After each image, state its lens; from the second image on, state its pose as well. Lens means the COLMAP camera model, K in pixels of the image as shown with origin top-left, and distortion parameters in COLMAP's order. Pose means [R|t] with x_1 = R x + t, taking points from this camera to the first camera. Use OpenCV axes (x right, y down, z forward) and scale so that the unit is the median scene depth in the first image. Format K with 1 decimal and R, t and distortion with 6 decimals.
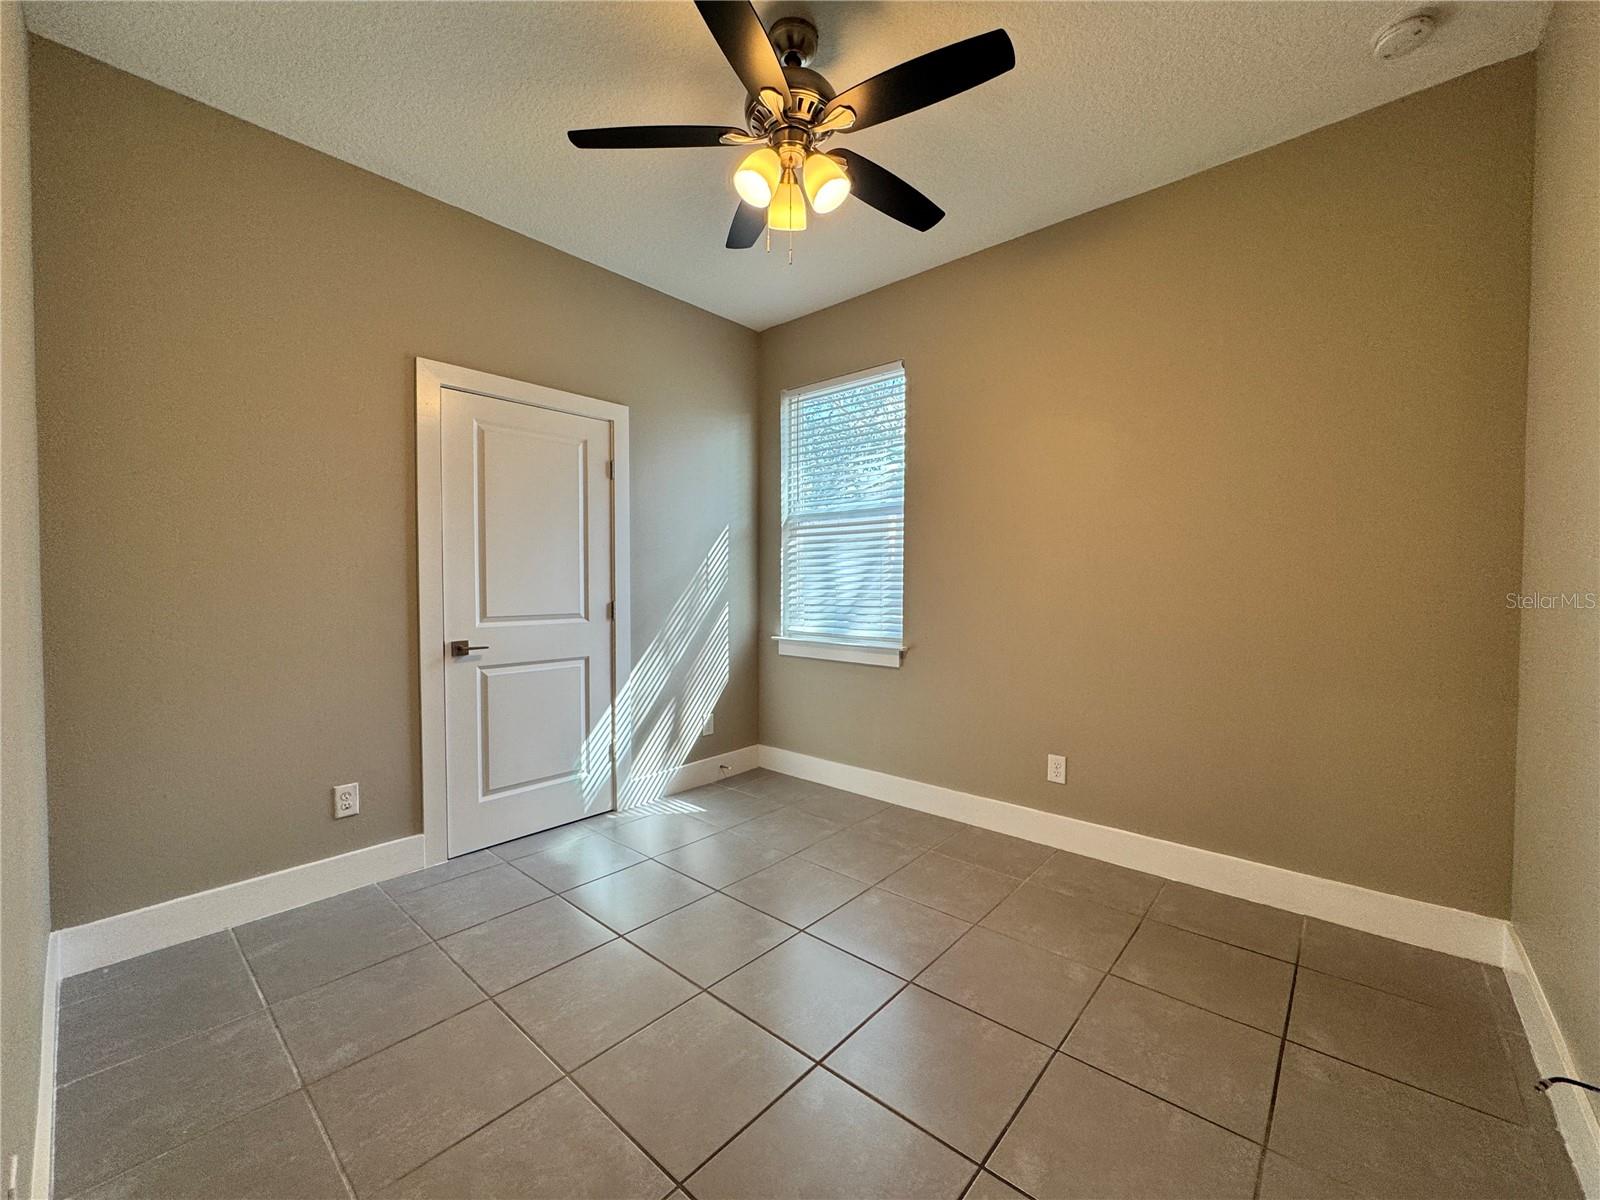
lens RADIAL K [[642.5, 0, 799.5], [0, 642.5, 600.3], [0, 0, 1]] dist [-0.003918, 0.000758]
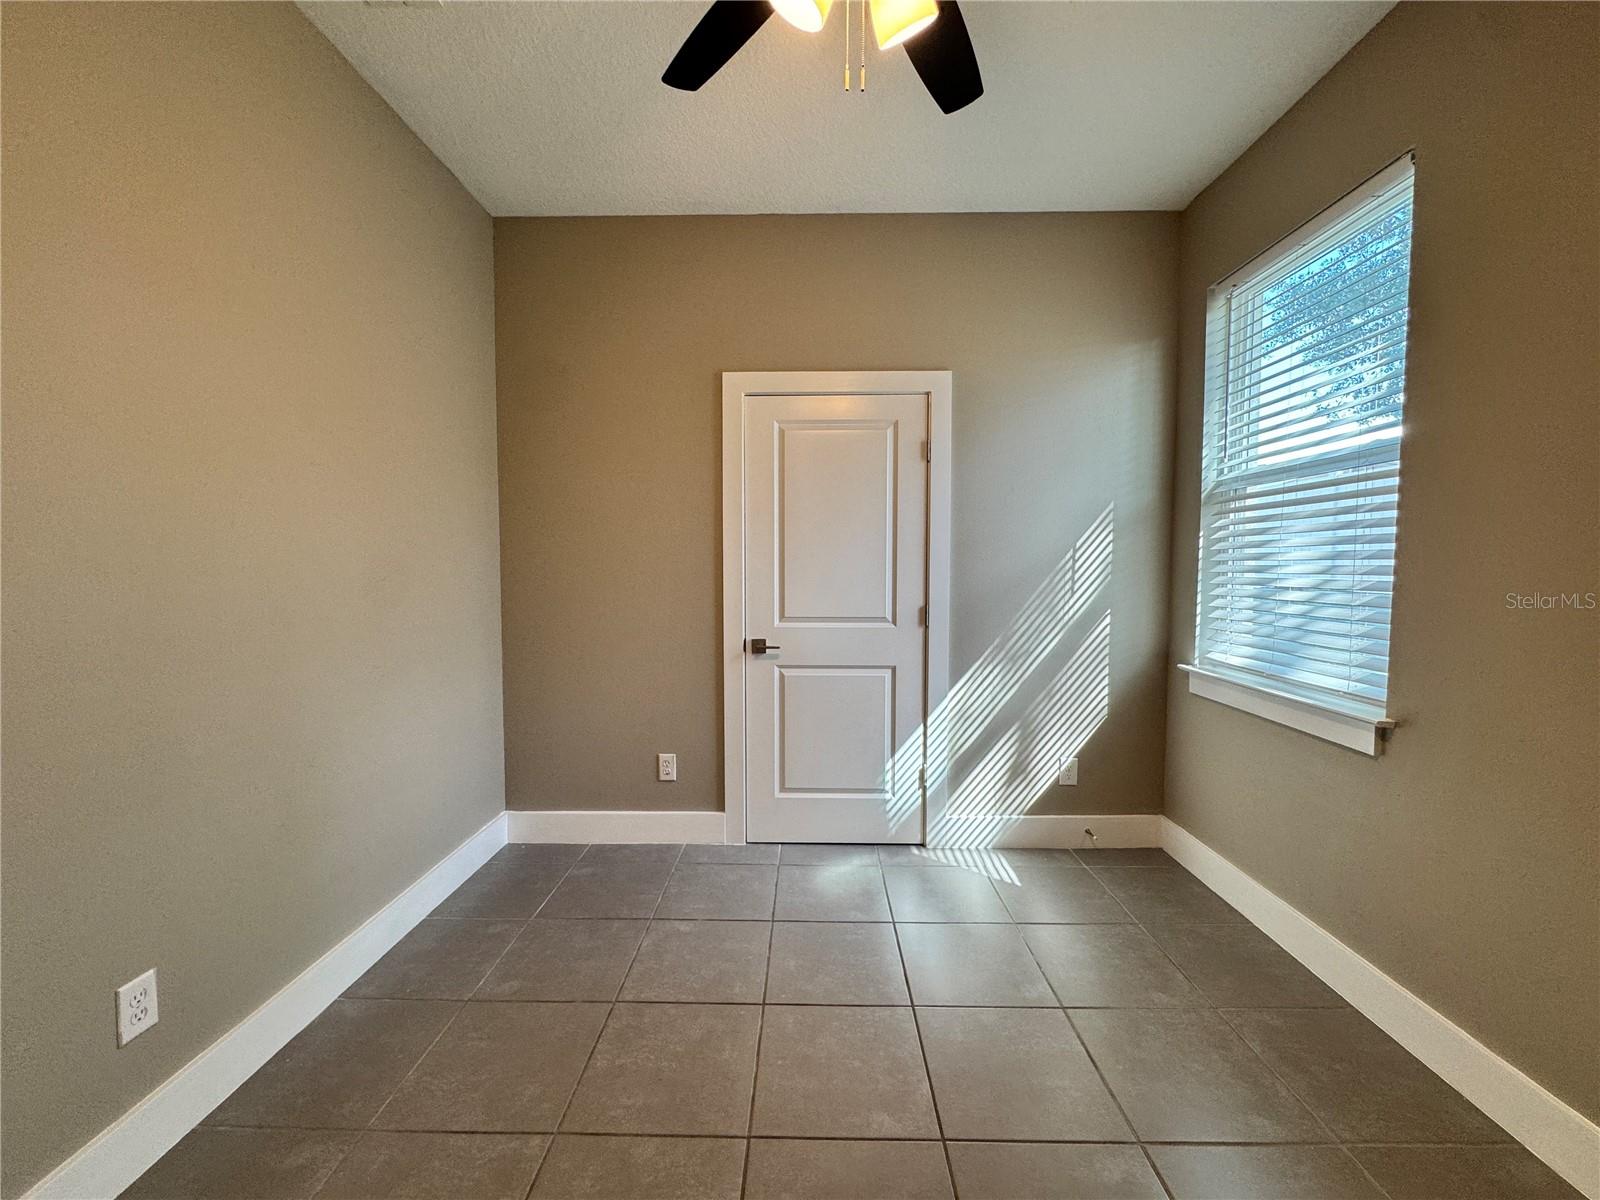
lens RADIAL K [[642.5, 0, 799.5], [0, 642.5, 600.3], [0, 0, 1]] dist [-0.003918, 0.000758]
pose [[0.647932, 0.042228, -0.760527, 0.246220], [-0.020358, 0.999065, 0.038129, -0.032910], [0.761426, -0.009222, 0.648186, 0.308728]]
